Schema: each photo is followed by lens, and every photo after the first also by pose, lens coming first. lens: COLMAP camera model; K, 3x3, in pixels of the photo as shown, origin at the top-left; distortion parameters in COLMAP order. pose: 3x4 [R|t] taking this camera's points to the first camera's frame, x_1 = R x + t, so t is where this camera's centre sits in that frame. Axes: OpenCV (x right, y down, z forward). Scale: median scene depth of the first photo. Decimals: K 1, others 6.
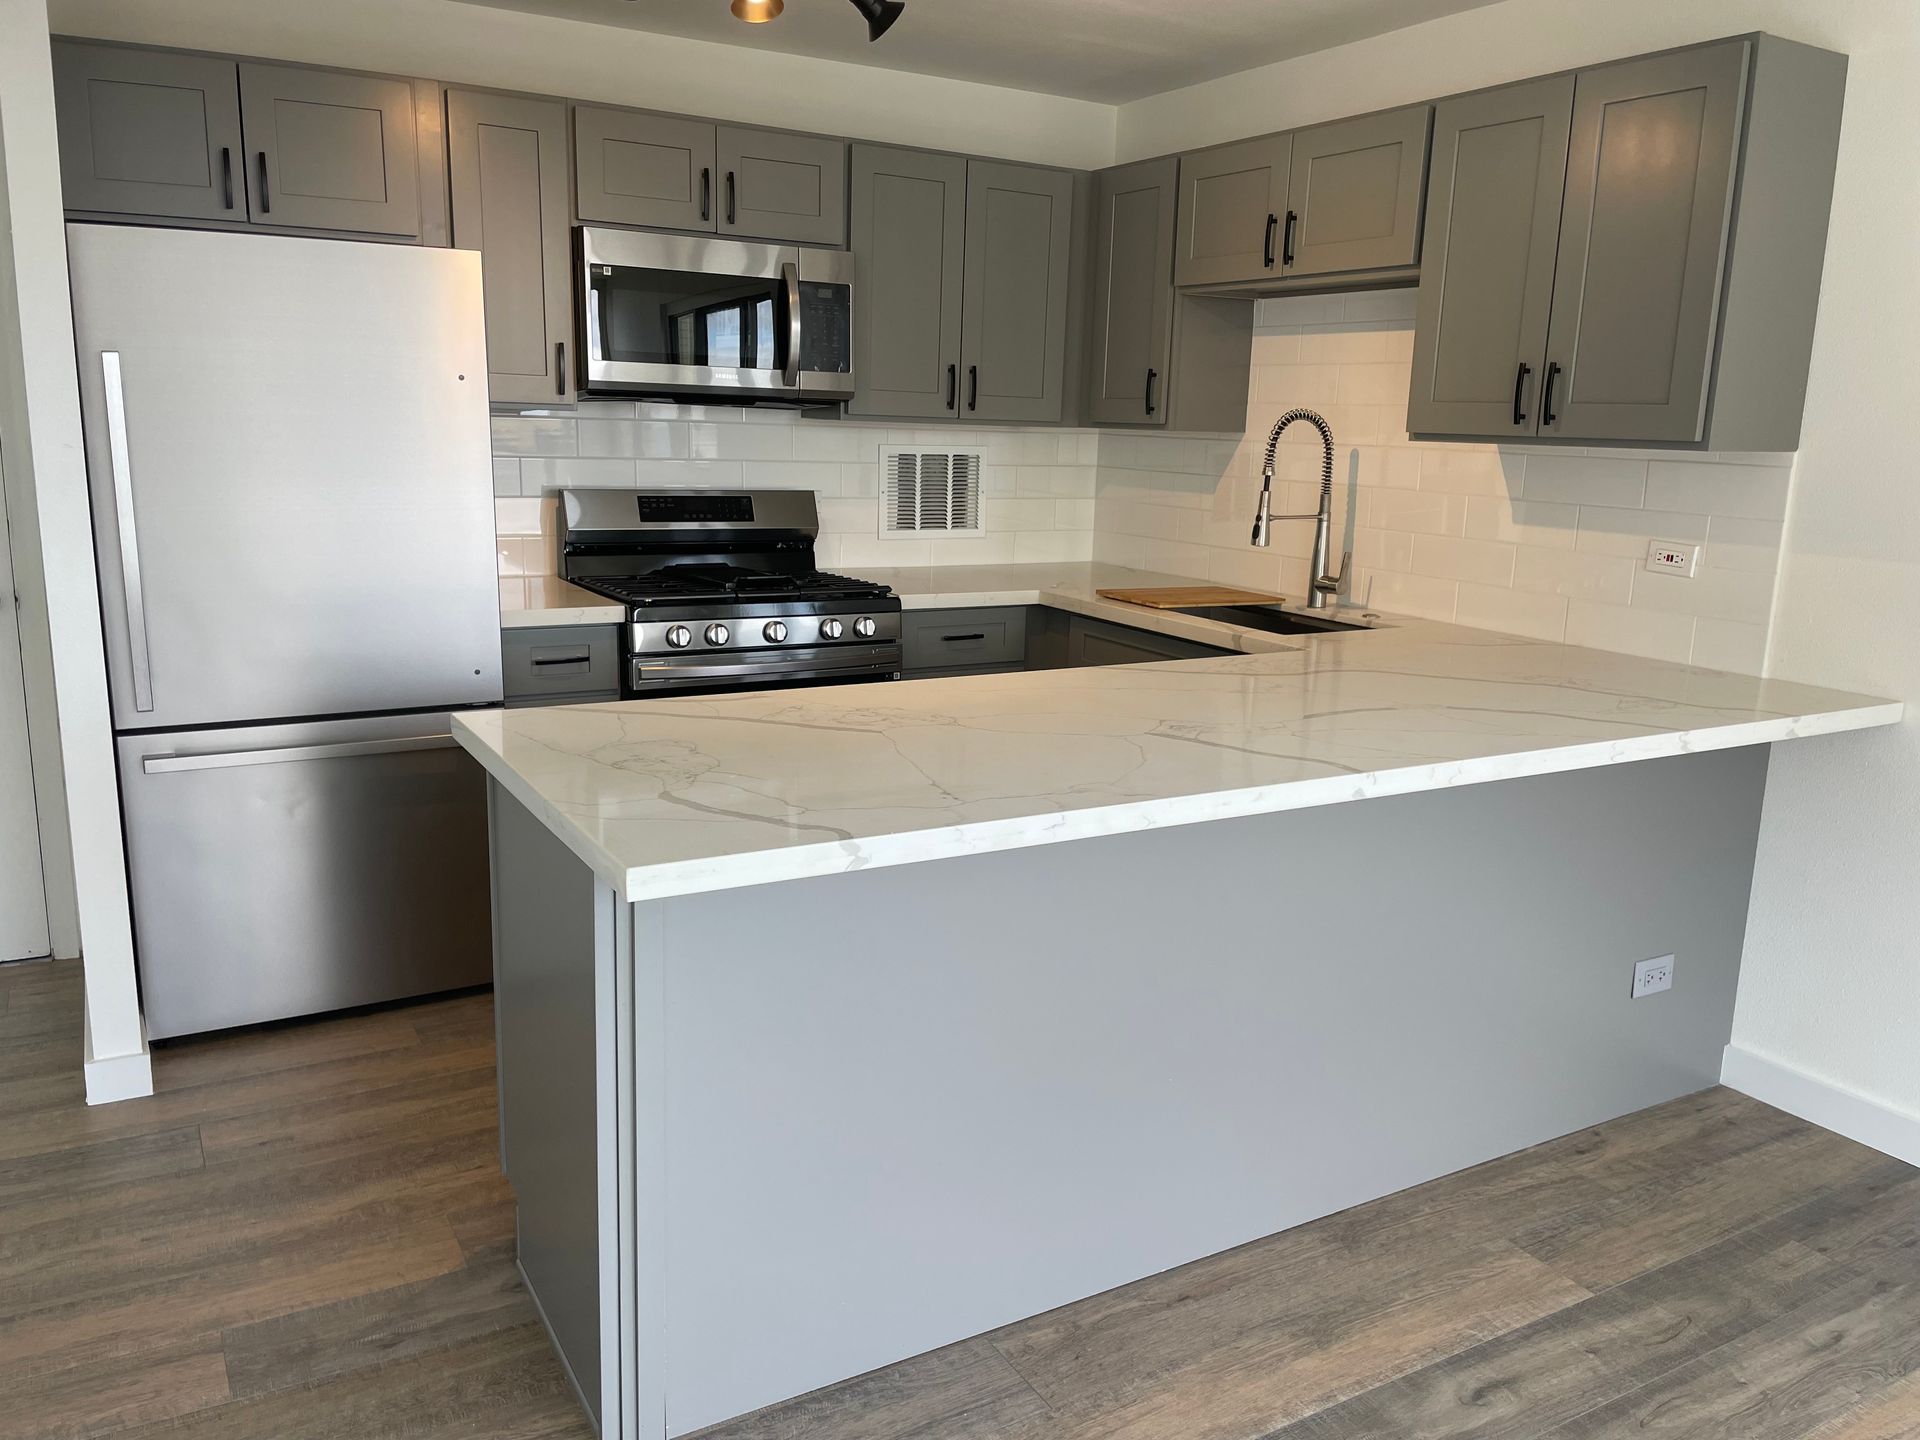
lens RADIAL K [[1462.8, 0, 960.3], [0, 1462.8, 719.1], [0, 0, 1]] dist [0.051263, -0.063668]
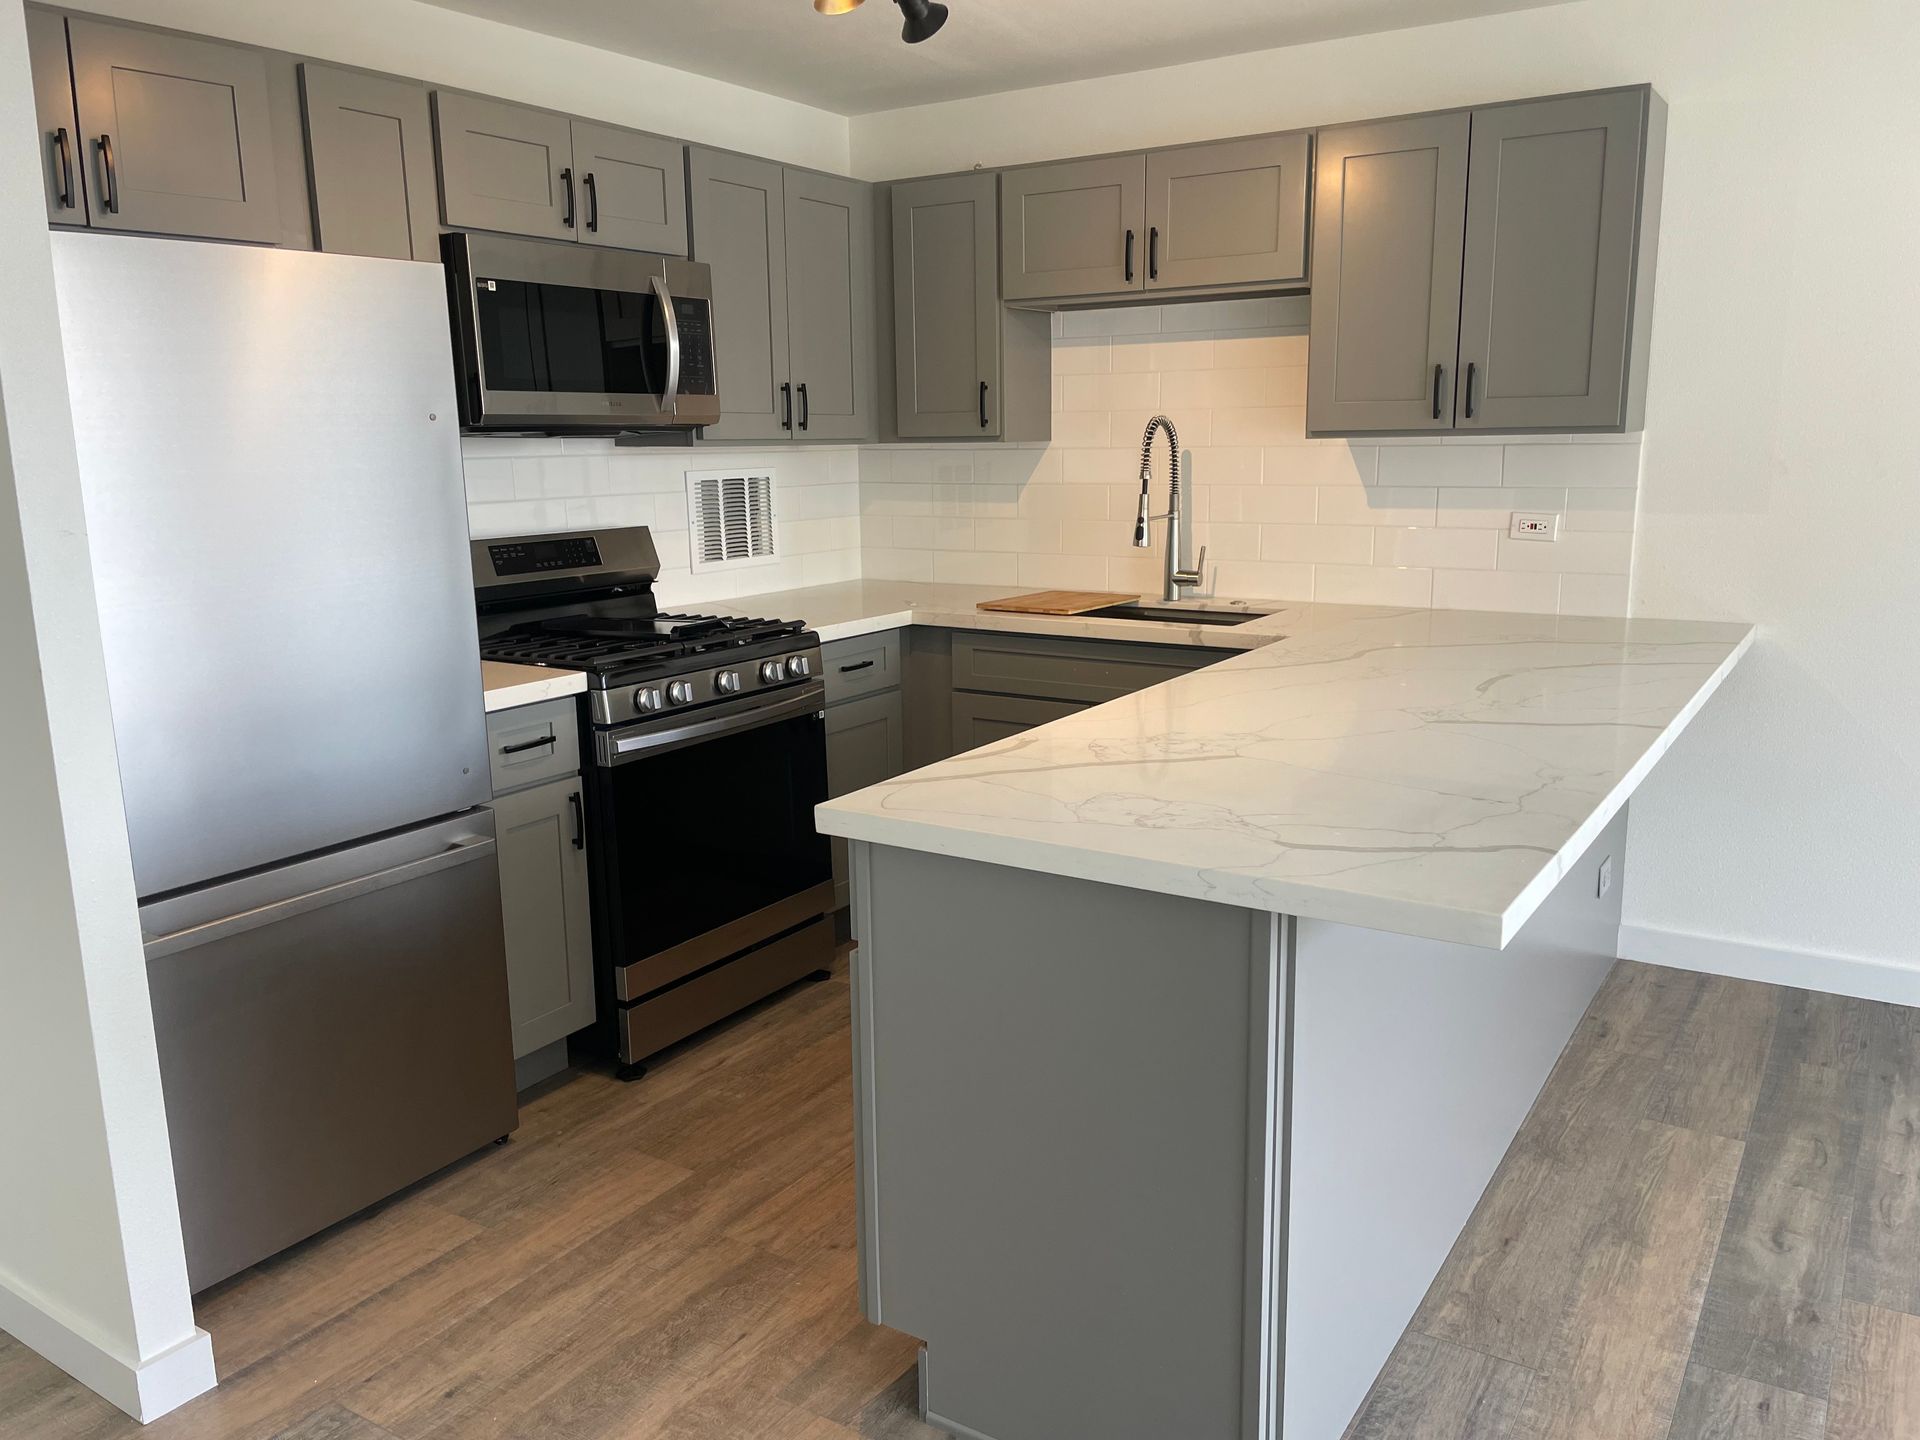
lens RADIAL K [[1462.8, 0, 959.6], [0, 1462.8, 721.2], [0, 0, 1]] dist [0.051263, -0.063668]
pose [[0.893822, -0.130981, 0.428866, -0.406333], [0.133431, 0.990755, 0.024498, -0.040259], [-0.428110, 0.035327, 0.903036, 0.124560]]
